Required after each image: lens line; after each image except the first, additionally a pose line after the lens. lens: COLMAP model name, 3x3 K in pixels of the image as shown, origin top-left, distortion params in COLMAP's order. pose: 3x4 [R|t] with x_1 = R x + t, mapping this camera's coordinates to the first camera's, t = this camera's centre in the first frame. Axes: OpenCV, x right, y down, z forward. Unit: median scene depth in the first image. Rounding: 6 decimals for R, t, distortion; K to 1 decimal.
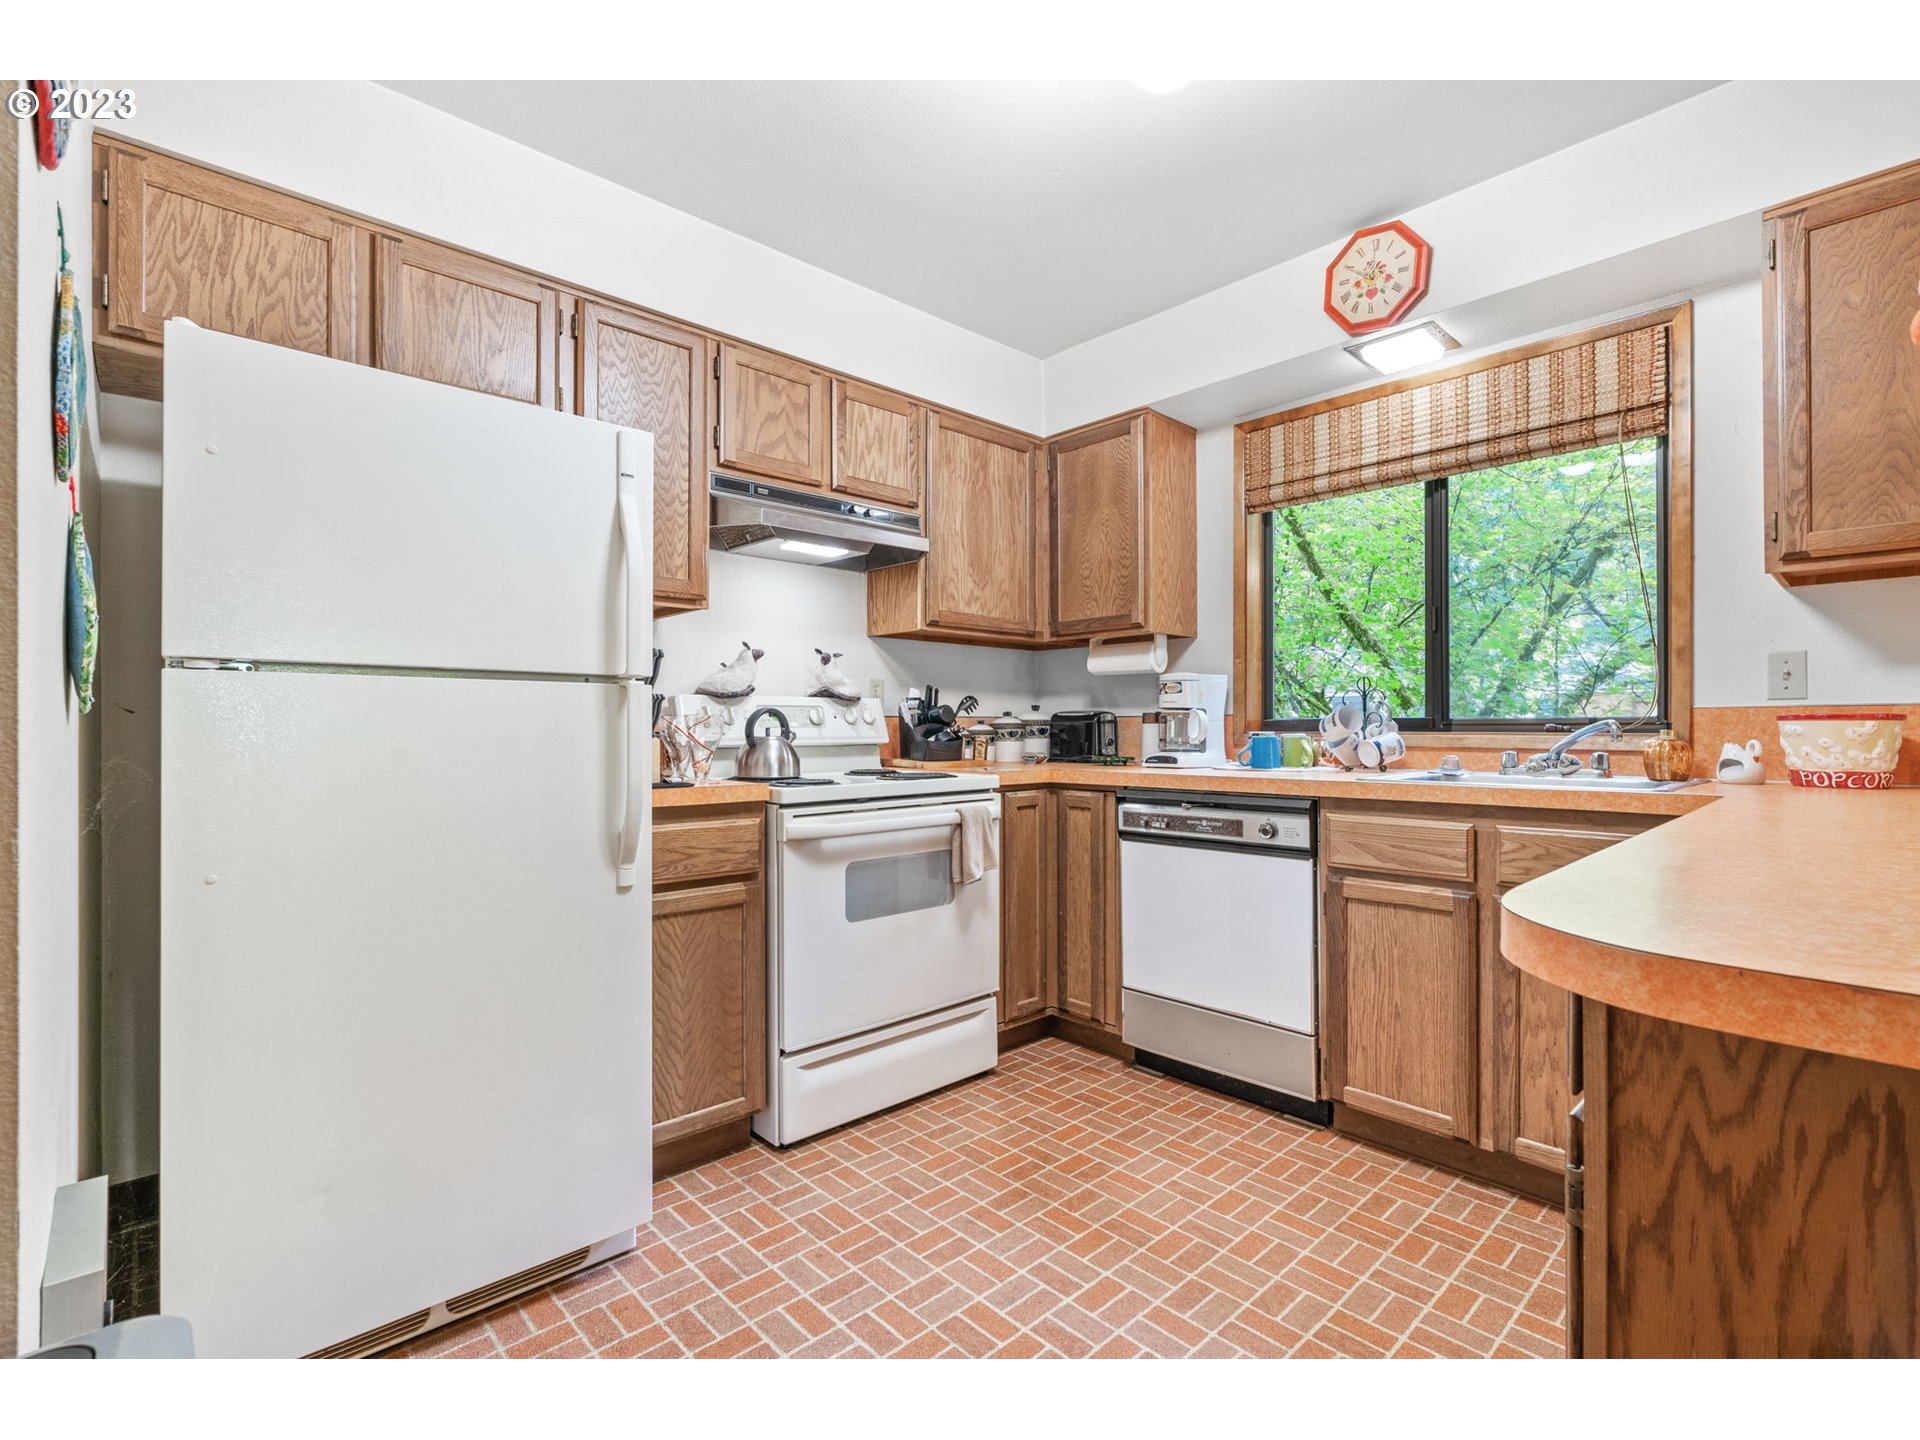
lens RADIAL K [[877.9, 0, 953.6], [0, 877.9, 712.5], [0, 0, 1]] dist [-0.014810, 0.004706]
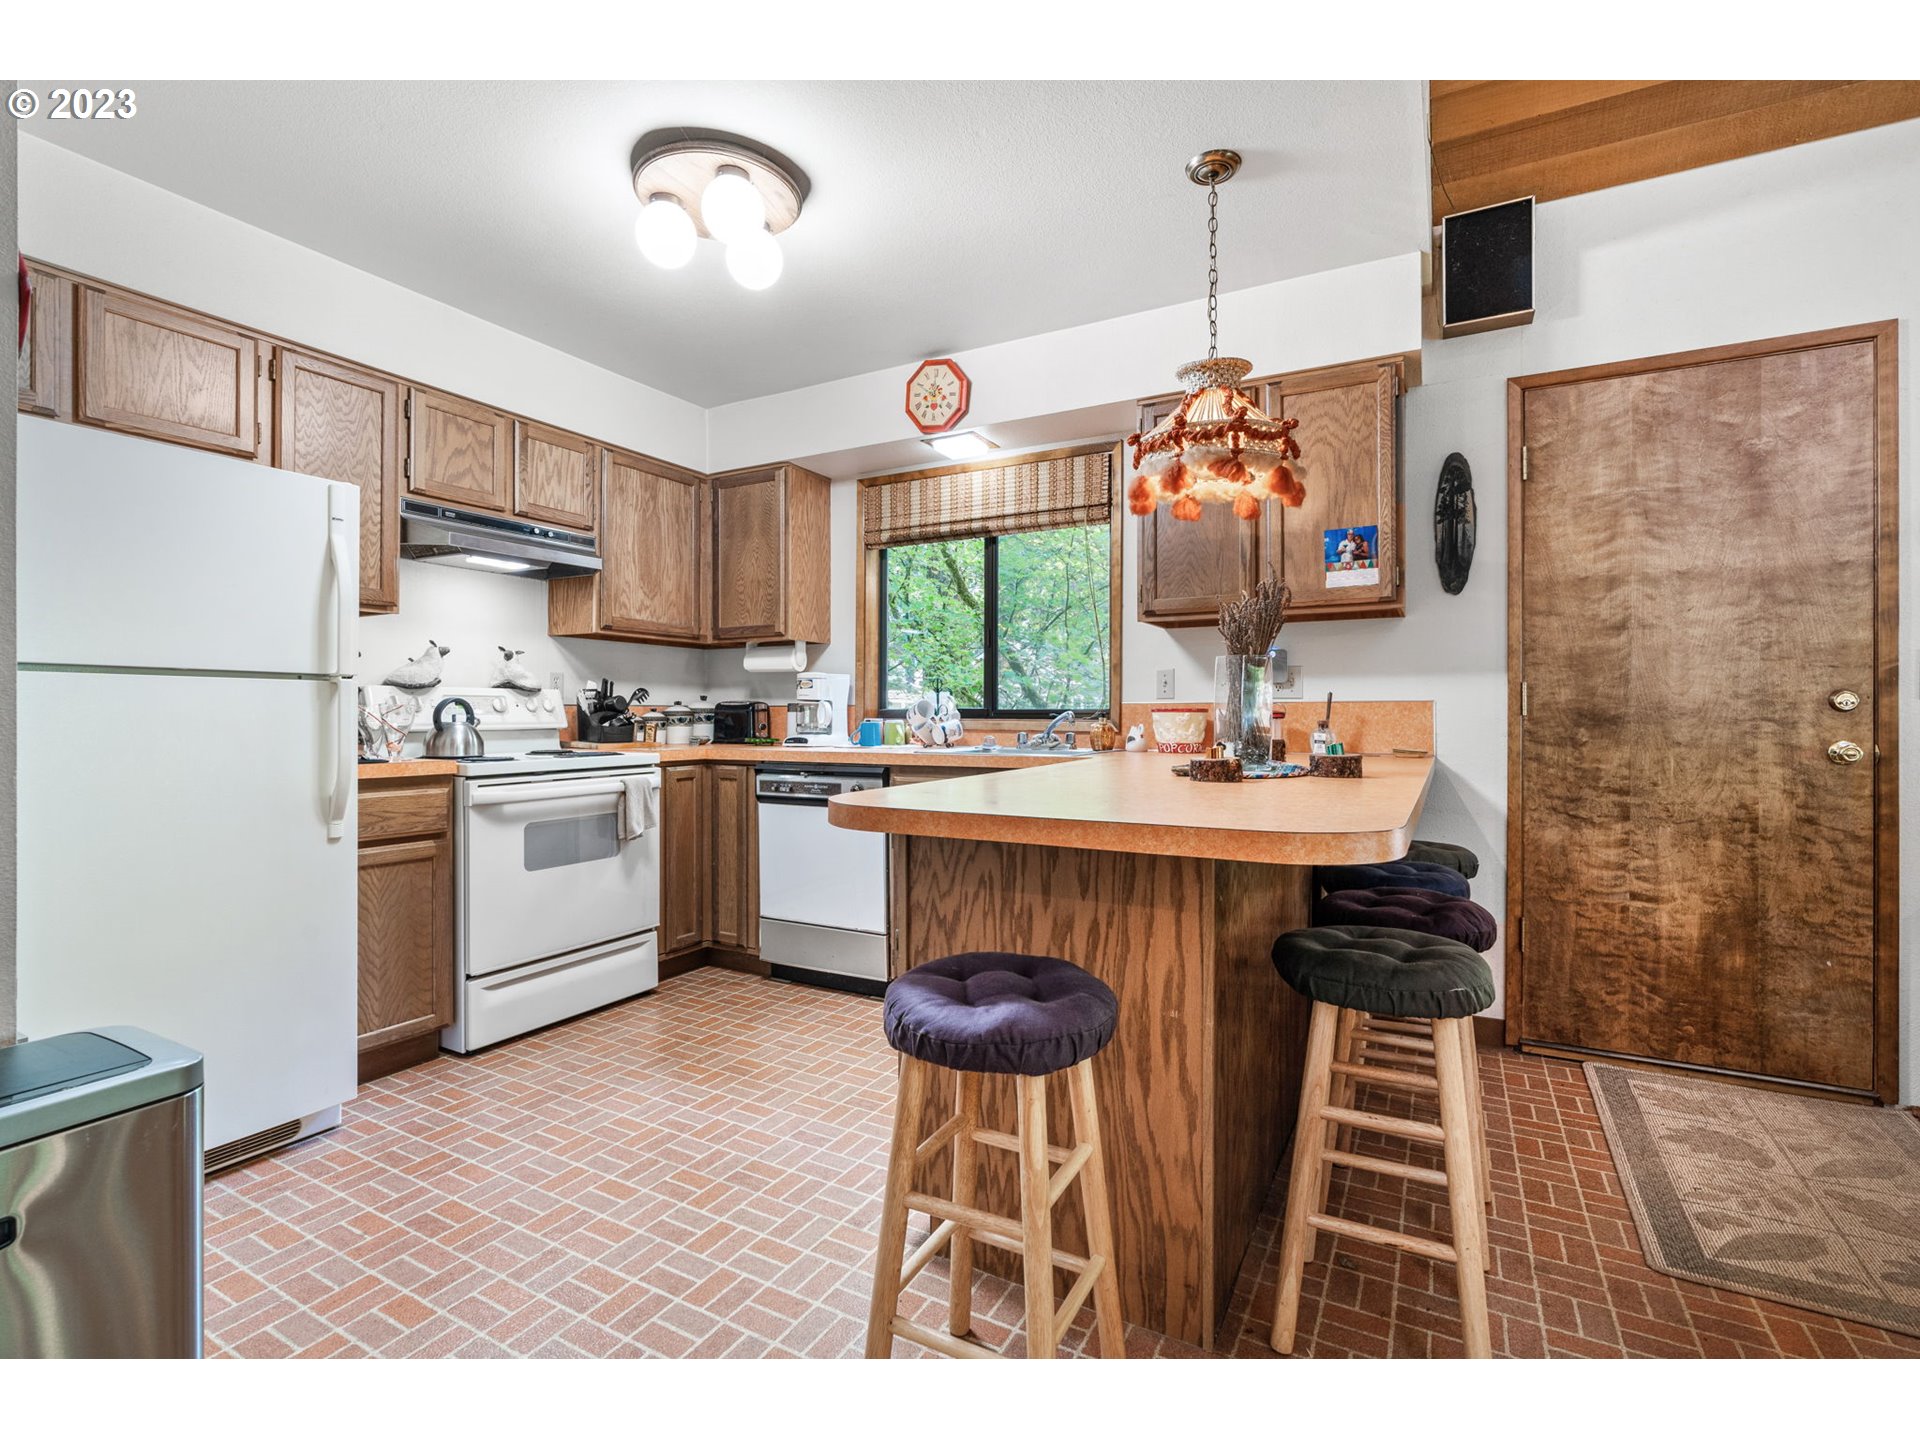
lens RADIAL K [[877.9, 0, 931.9], [0, 877.9, 709.1], [0, 0, 1]] dist [-0.014810, 0.004706]
pose [[0.955108, 0.004269, 0.296228, 0.059520], [-0.007617, 0.999920, 0.010148, -0.007716], [-0.296161, -0.011948, 0.955063, -0.346908]]
